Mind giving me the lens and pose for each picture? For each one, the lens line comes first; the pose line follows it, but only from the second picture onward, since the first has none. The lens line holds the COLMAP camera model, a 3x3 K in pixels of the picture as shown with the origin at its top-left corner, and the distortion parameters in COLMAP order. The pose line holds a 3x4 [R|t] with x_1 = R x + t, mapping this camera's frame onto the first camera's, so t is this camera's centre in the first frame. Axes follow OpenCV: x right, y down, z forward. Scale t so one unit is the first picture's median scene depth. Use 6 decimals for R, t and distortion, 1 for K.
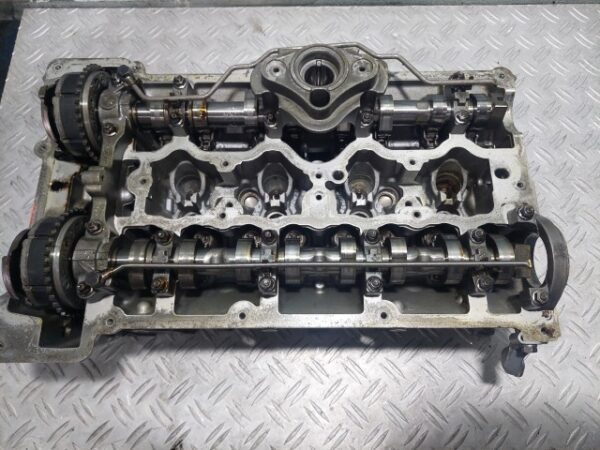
lens RADIAL K [[442.9, 0, 299.1], [0, 442.9, 220.5], [0, 0, 1]] dist [0.045735, -0.043626]
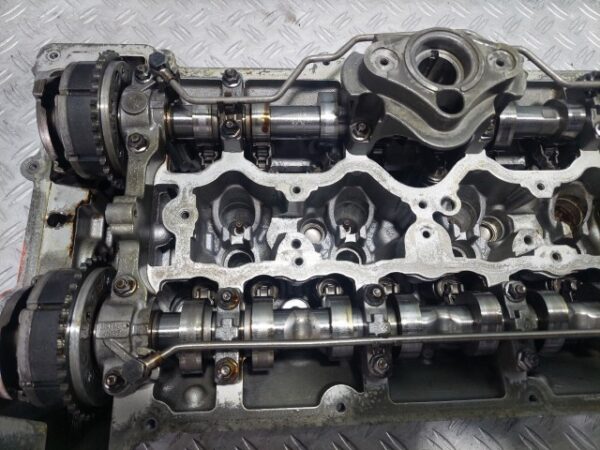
lens RADIAL K [[442.9, 0, 300.6], [0, 442.9, 224.6], [0, 0, 1]] dist [0.045735, -0.043626]
pose [[0.996109, -0.010488, 0.087500, -0.226729], [0.010649, 0.999942, -0.001380, -0.068866], [-0.087480, 0.002306, 0.996164, 0.266485]]
